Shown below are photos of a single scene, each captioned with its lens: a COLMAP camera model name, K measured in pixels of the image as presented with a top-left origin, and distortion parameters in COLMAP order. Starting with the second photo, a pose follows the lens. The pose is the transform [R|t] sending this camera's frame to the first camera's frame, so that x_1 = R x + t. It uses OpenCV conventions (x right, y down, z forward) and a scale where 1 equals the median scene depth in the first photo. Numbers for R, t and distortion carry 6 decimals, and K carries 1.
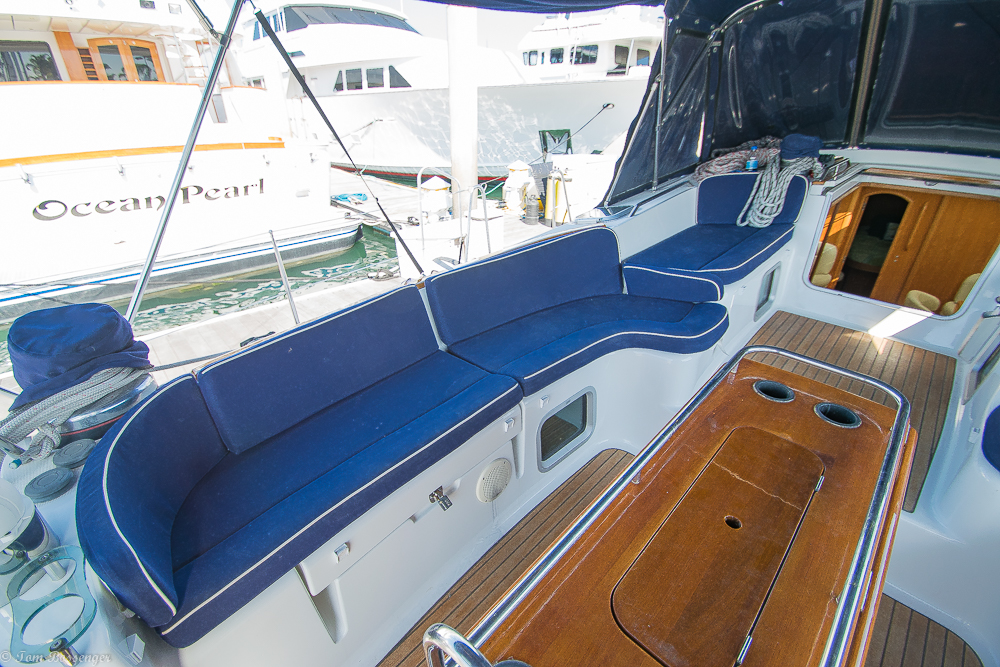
lens RADIAL K [[438.5, 0, 487.2], [0, 438.5, 336.1], [0, 0, 1]] dist [0.013759, -0.018122]
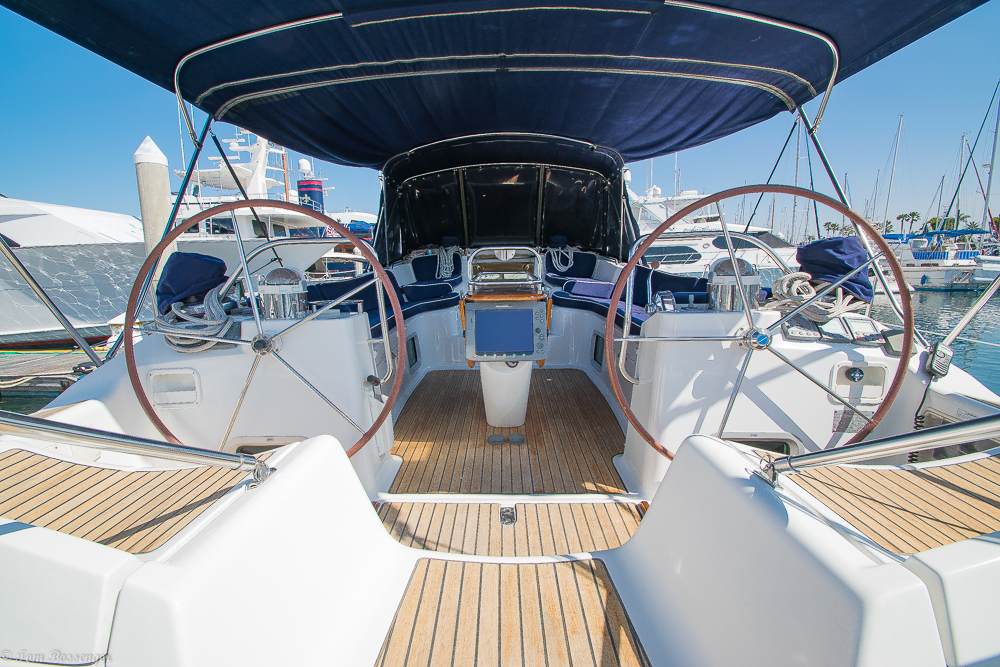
lens RADIAL K [[438.5, 0, 487.2], [0, 438.5, 336.1], [0, 0, 1]] dist [0.013759, -0.018122]
pose [[0.727385, -0.118696, 0.675886, -0.503968], [0.342627, 0.916193, -0.207837, 0.385262], [-0.594573, 0.382754, 0.707094, -0.315381]]
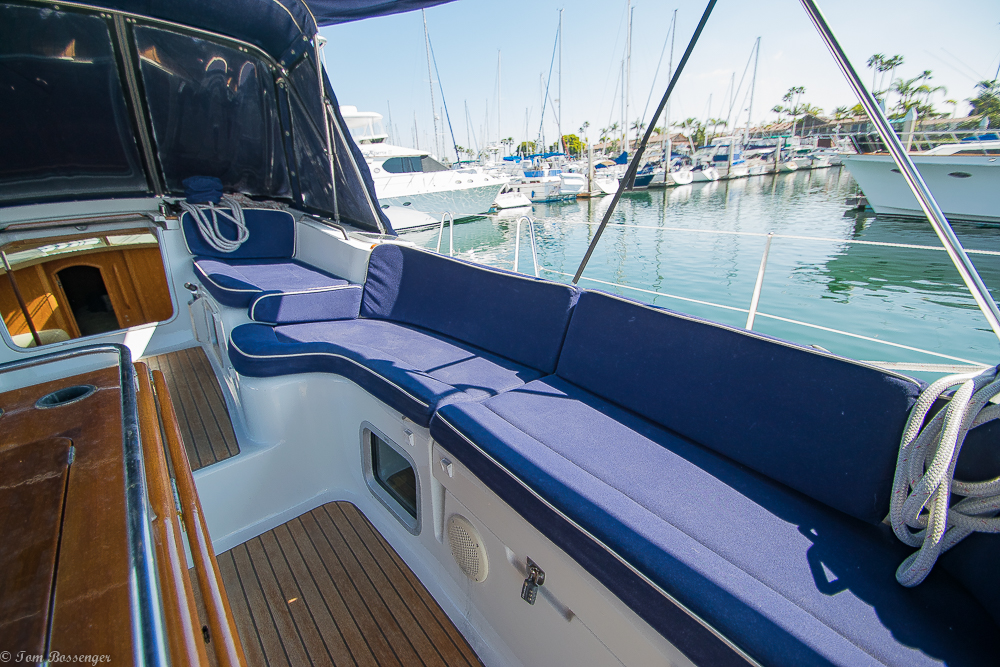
lens RADIAL K [[438.5, 0, 487.2], [0, 438.5, 336.1], [0, 0, 1]] dist [0.013759, -0.018122]
pose [[0.102313, -0.342796, 0.933822, 0.057024], [0.524353, 0.816325, 0.242214, 0.102784], [-0.845332, 0.464871, 0.263266, 0.028990]]
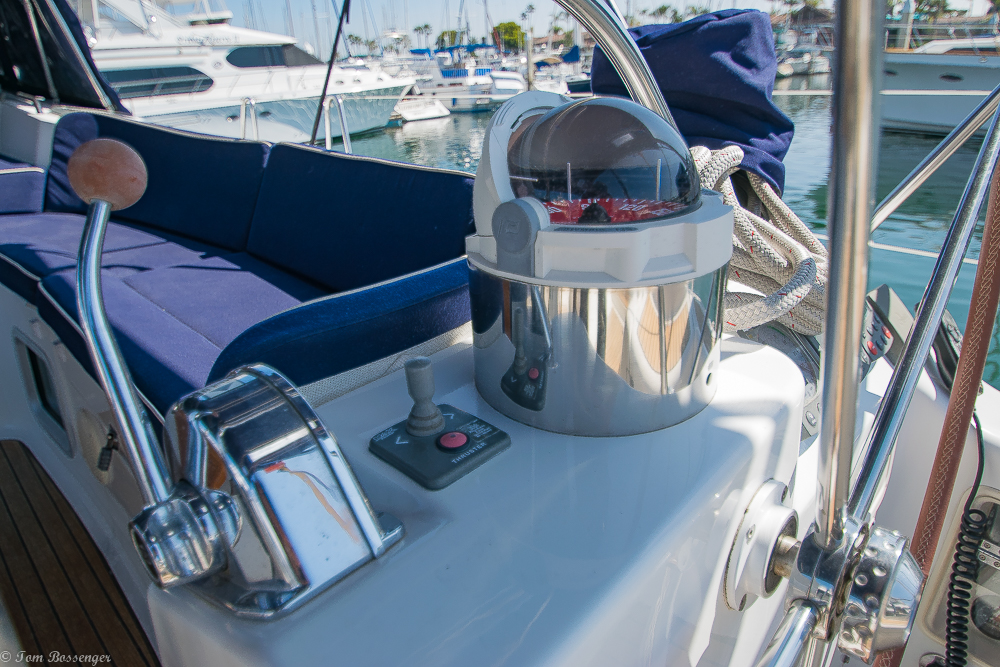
lens RADIAL K [[604.6, 0, 491.8], [0, 604.6, 333.5], [0, 0, 1]] dist [-0.032861, -0.002729]
pose [[-0.040994, -0.391785, 0.919143, -0.018065], [0.517930, 0.778342, 0.354869, 0.266573], [-0.854440, 0.490600, 0.171010, -0.119845]]
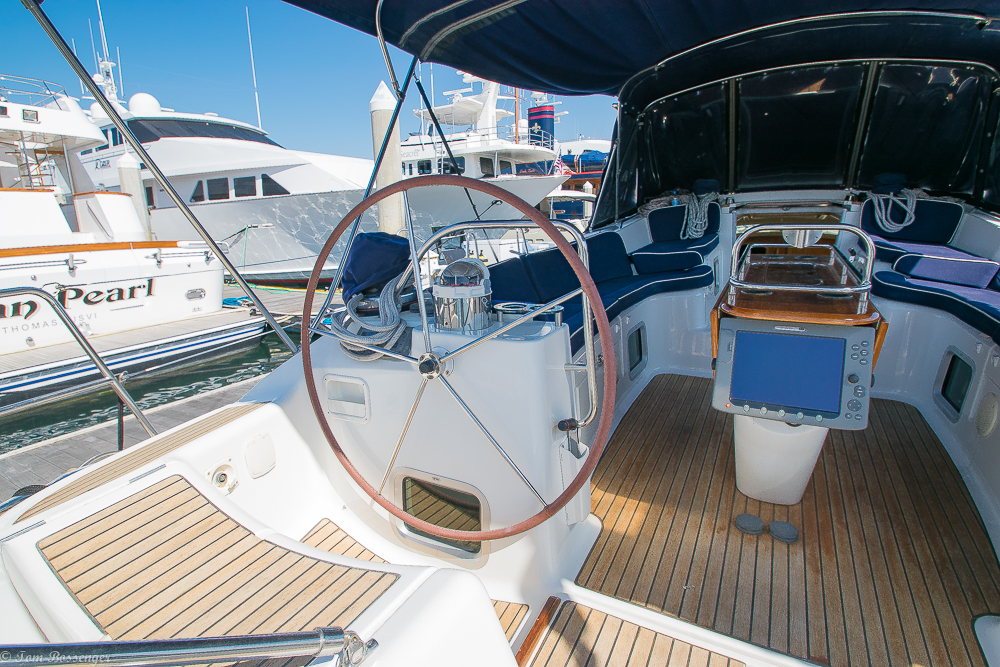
lens RADIAL K [[510.4, 0, 486.4], [0, 510.4, 335.8], [0, 0, 1]] dist [-0.004575, -0.015413]
pose [[0.960150, -0.092597, 0.263701, -0.415595], [0.157149, 0.959108, -0.235405, 0.283508], [-0.231120, 0.267464, 0.935439, -0.241391]]
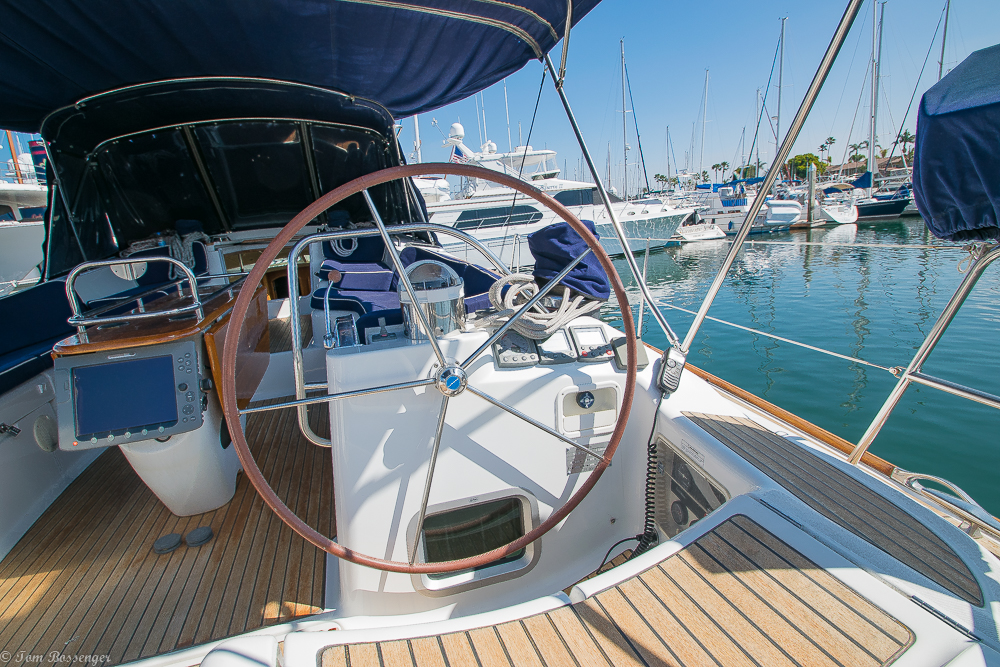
lens RADIAL K [[484.8, 0, 488.5], [0, 484.8, 336.1], [0, 0, 1]] dist [0.002640, -0.017888]
pose [[0.473746, -0.232642, 0.849377, -0.248981], [0.488139, 0.872127, -0.033390, 0.386750], [-0.732997, 0.430433, 0.526729, -0.392849]]
